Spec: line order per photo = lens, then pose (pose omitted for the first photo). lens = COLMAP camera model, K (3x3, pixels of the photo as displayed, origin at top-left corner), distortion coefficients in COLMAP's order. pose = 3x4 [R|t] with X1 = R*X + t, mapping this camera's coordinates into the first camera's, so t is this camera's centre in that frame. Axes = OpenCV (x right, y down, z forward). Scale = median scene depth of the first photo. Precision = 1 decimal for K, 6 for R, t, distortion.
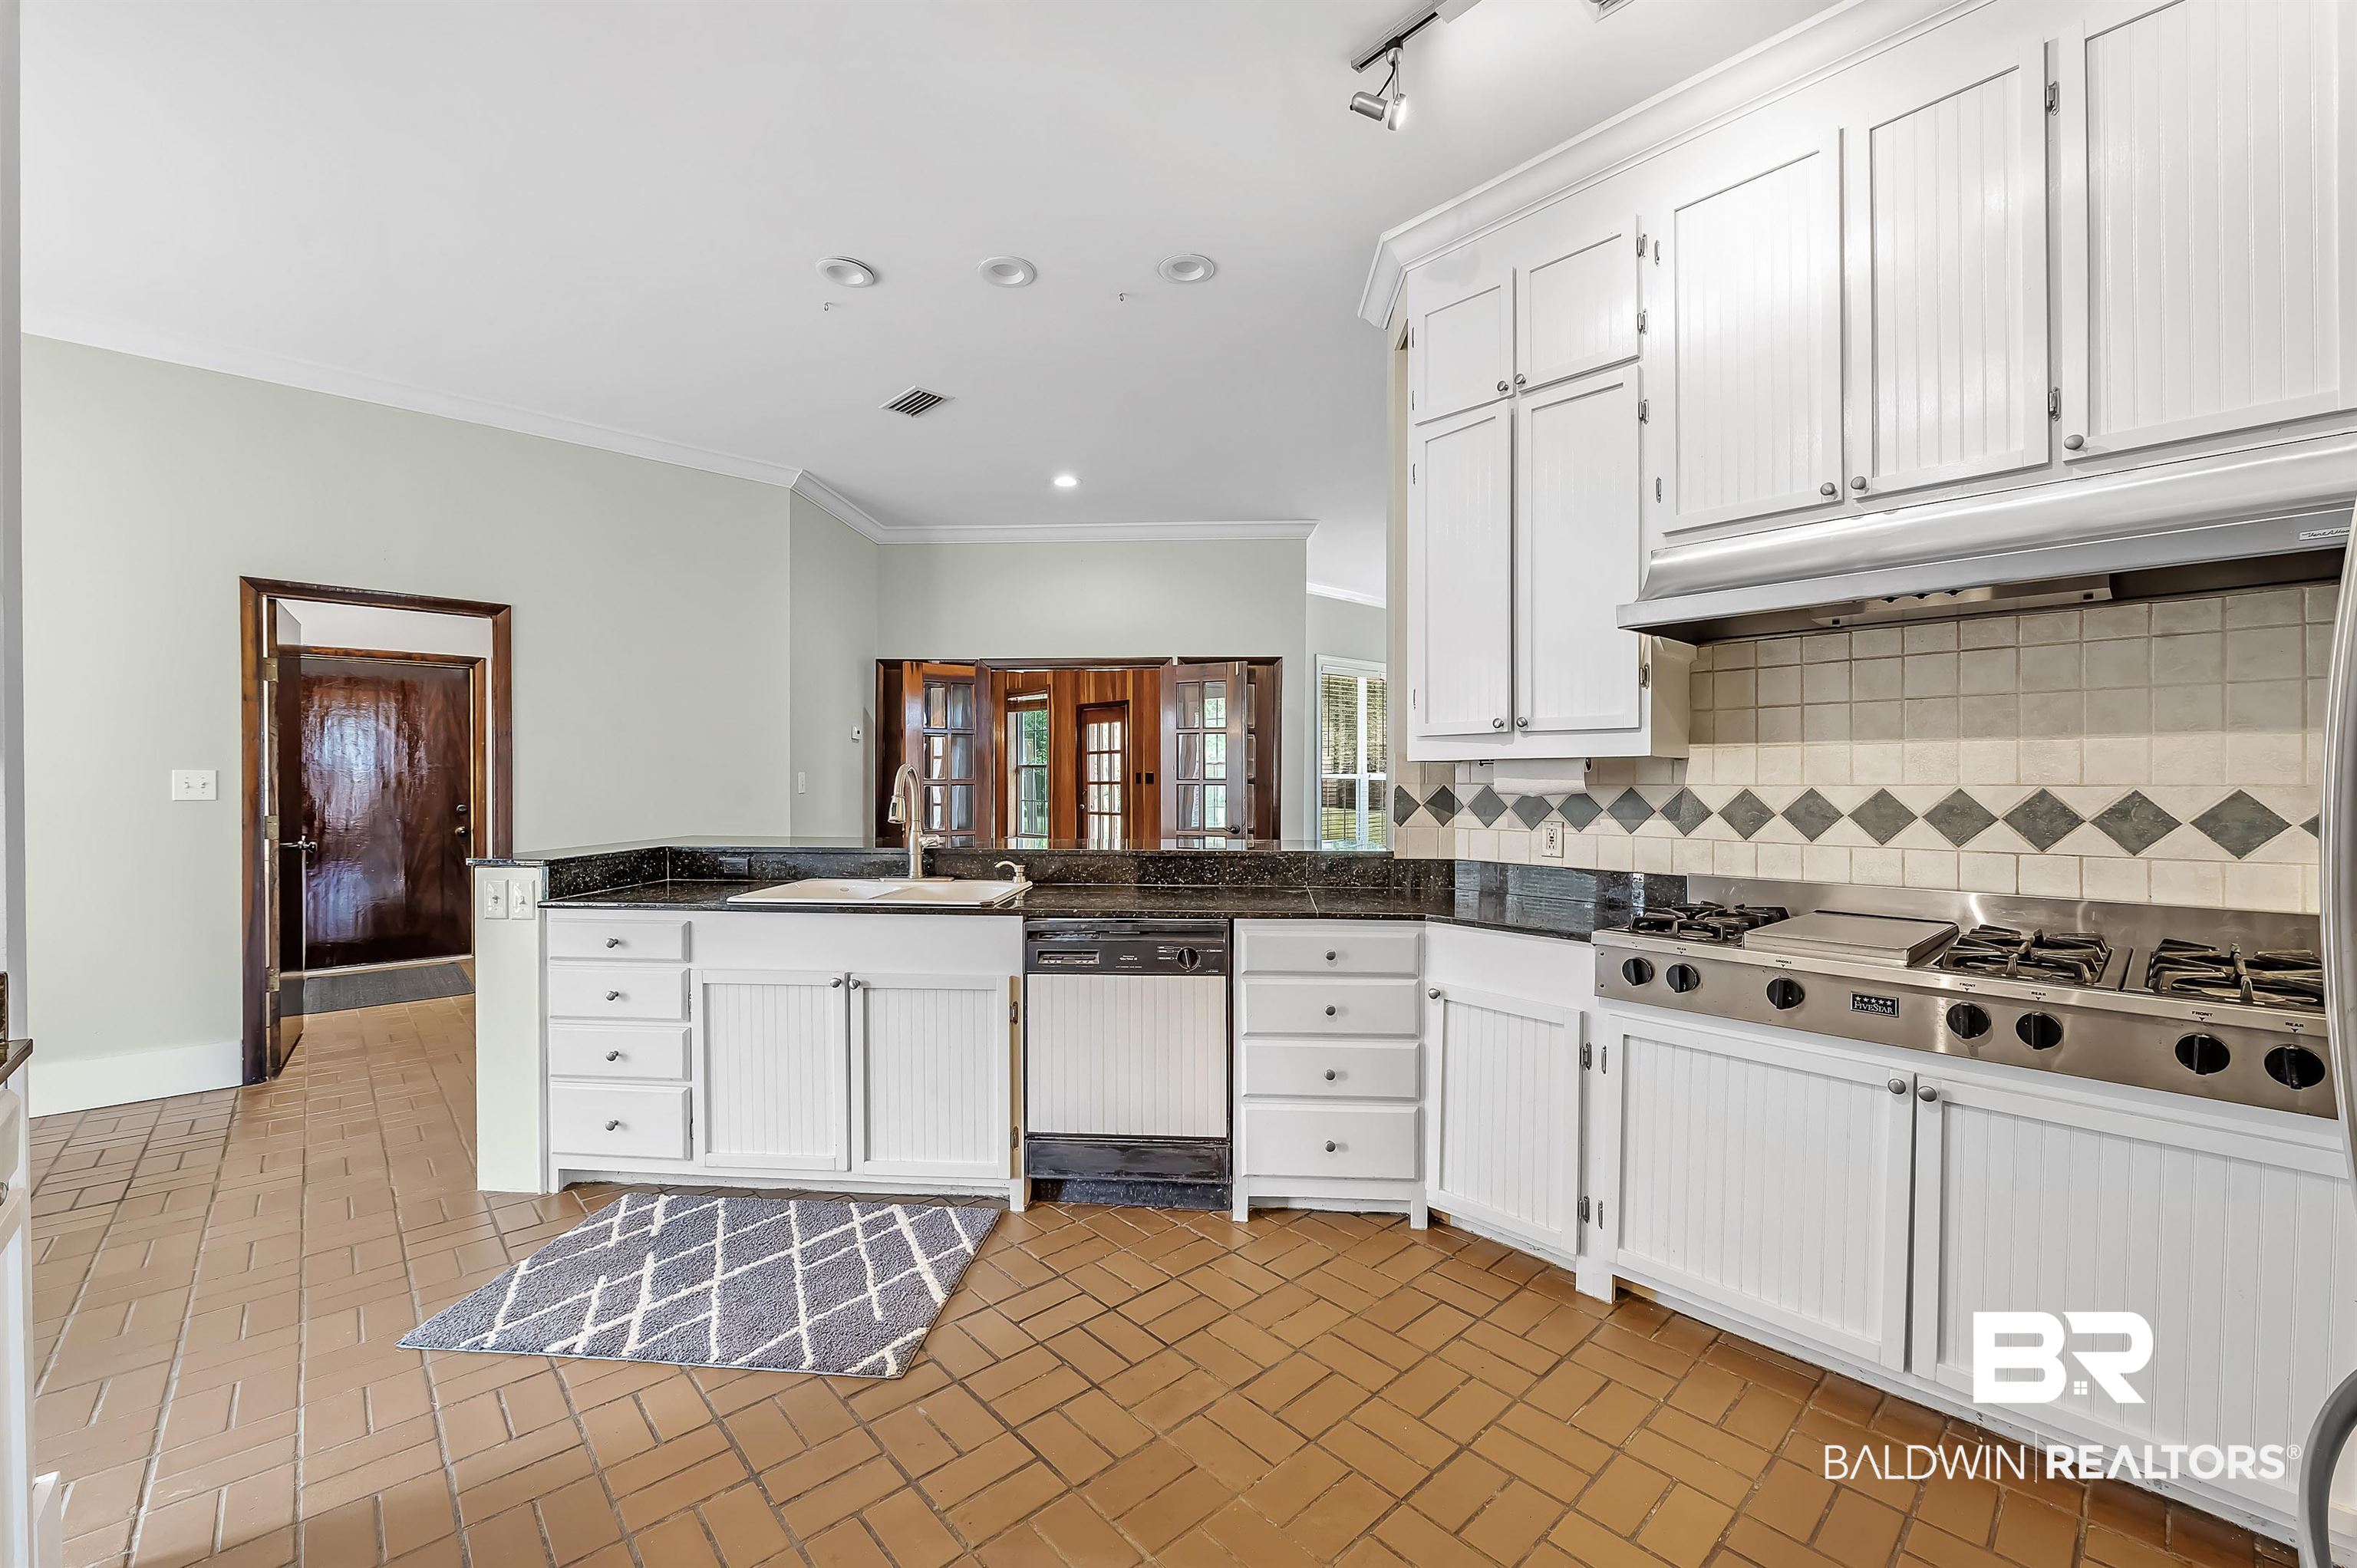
lens RADIAL K [[960.9, 0, 1169.0], [0, 960.9, 782.7], [0, 0, 1]] dist [0.002165, -0.000216]
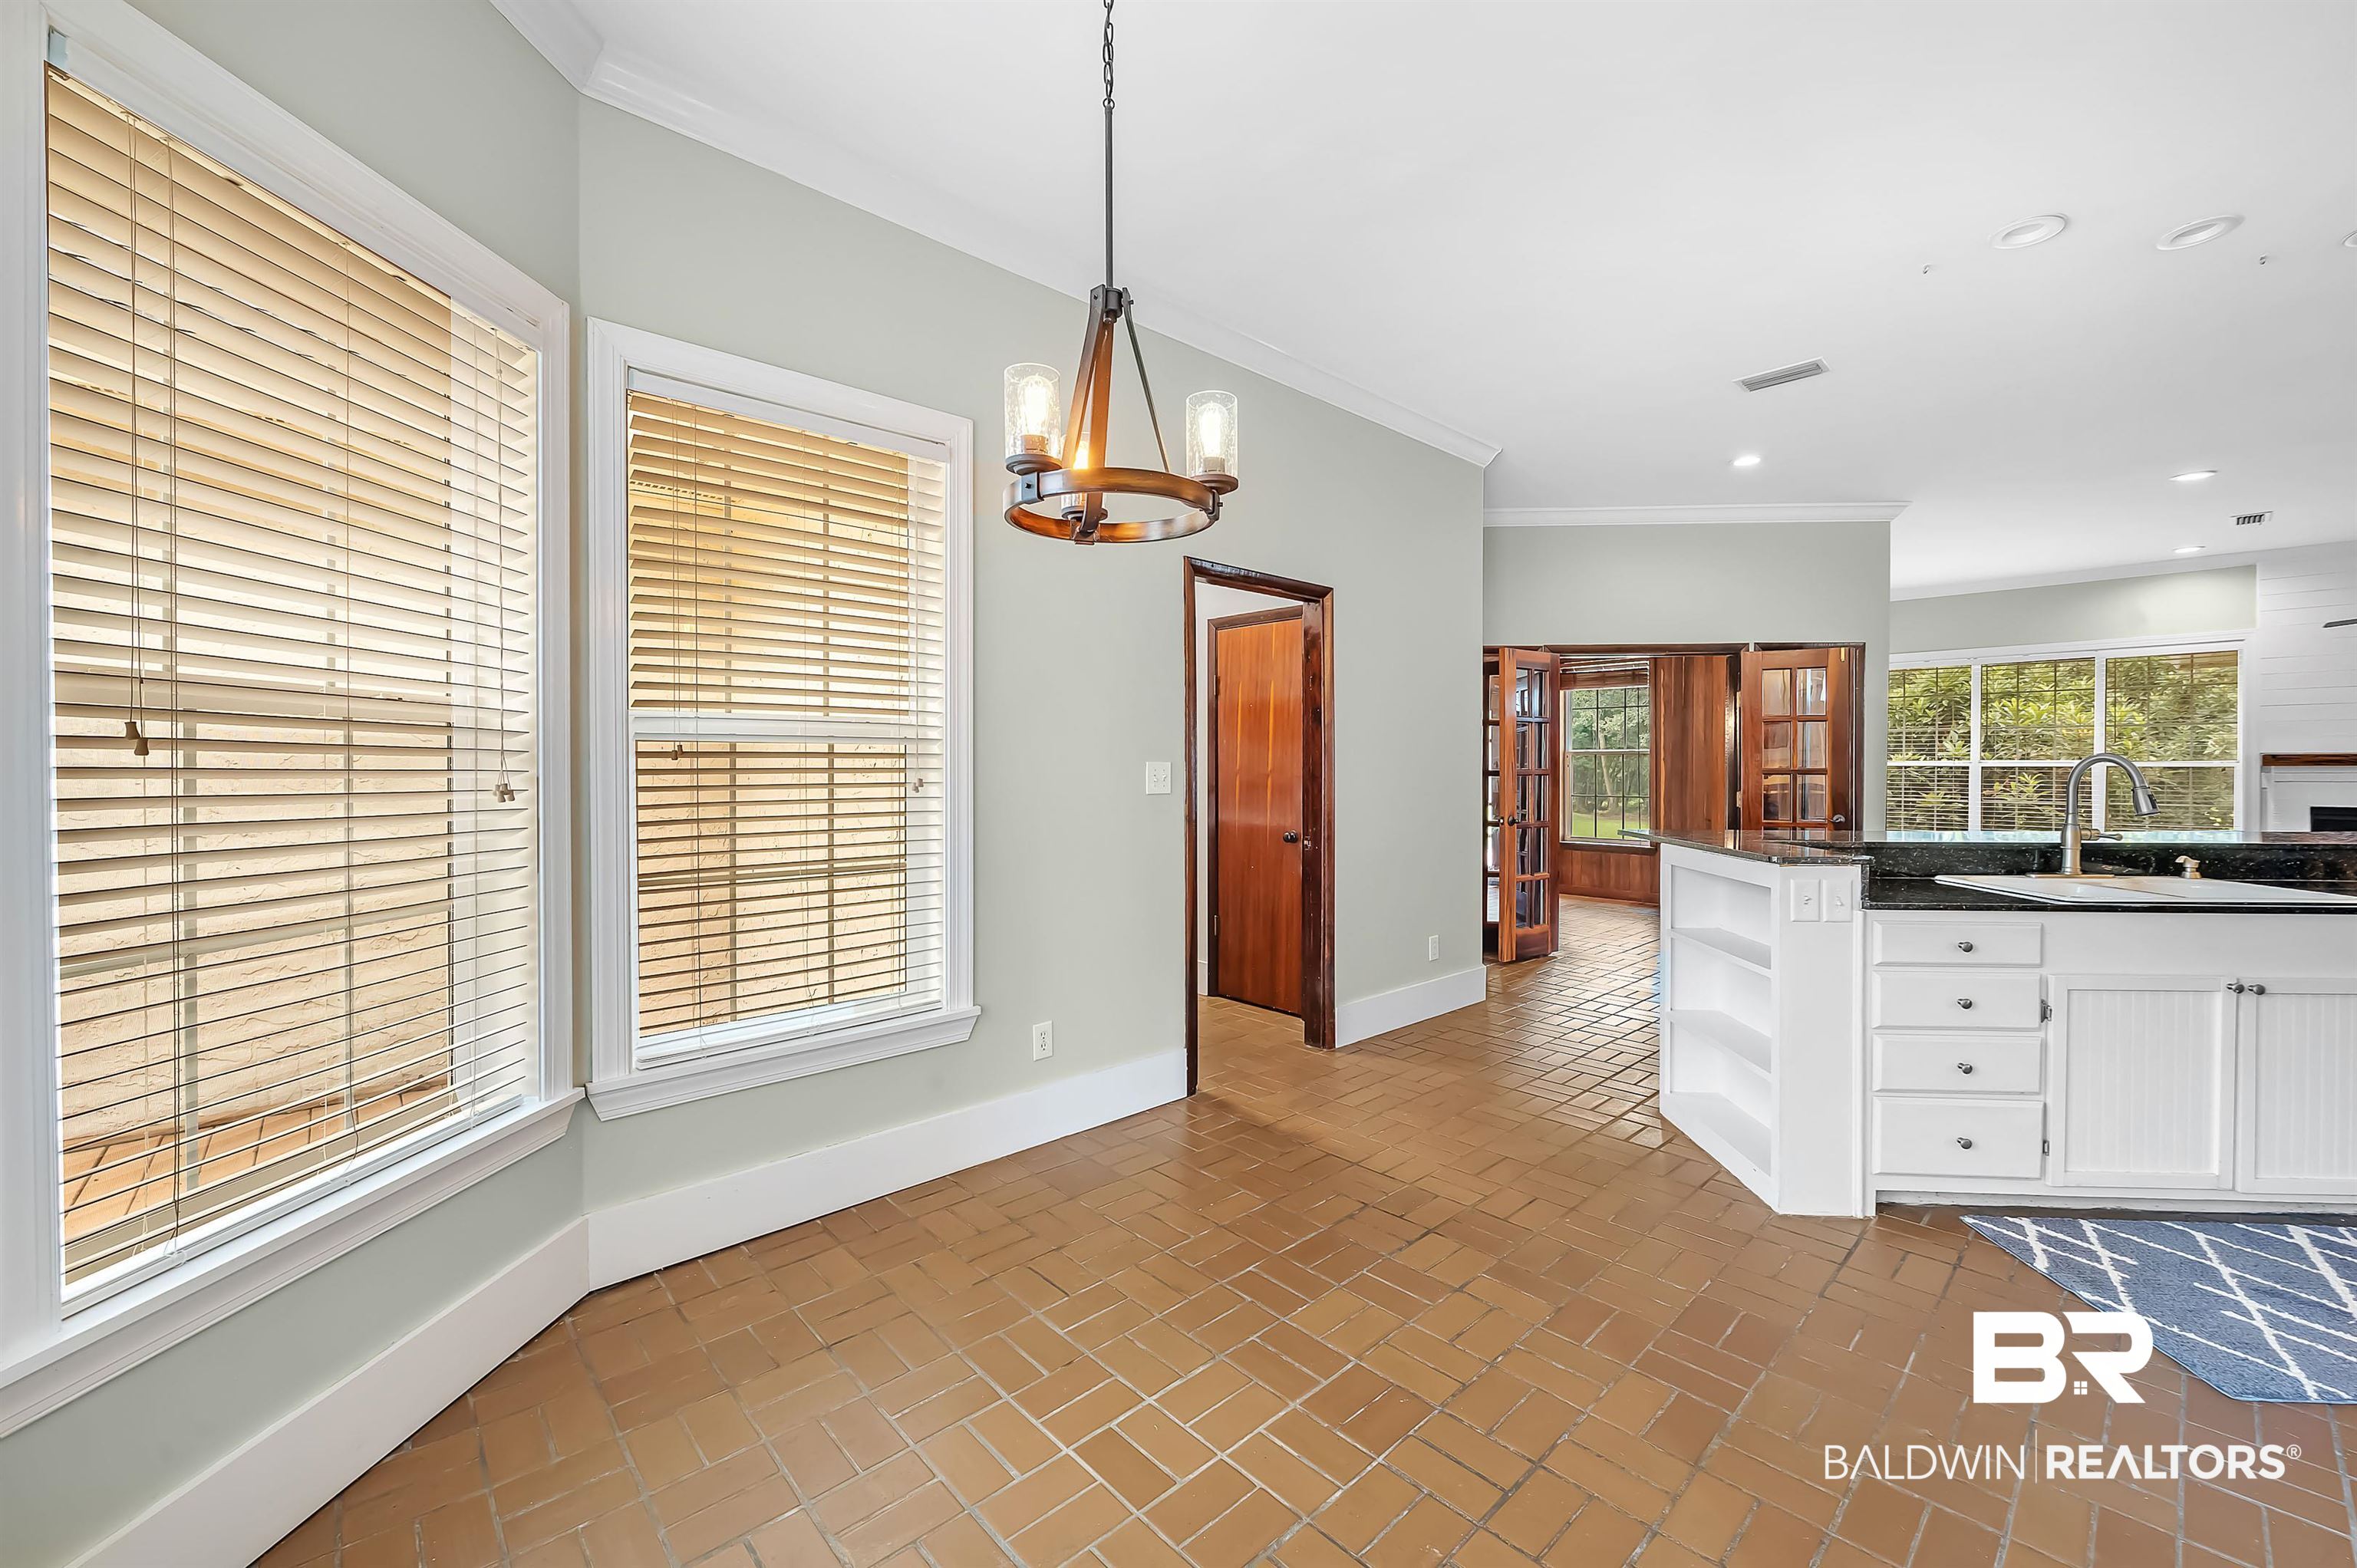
lens RADIAL K [[960.9, 0, 1189.9], [0, 960.9, 775.6], [0, 0, 1]] dist [0.002165, -0.000216]
pose [[0.999725, -0.002951, 0.023267, -1.010927], [0.002818, 0.999979, 0.005759, -0.005713], [-0.023284, -0.005692, 0.999713, 0.064669]]
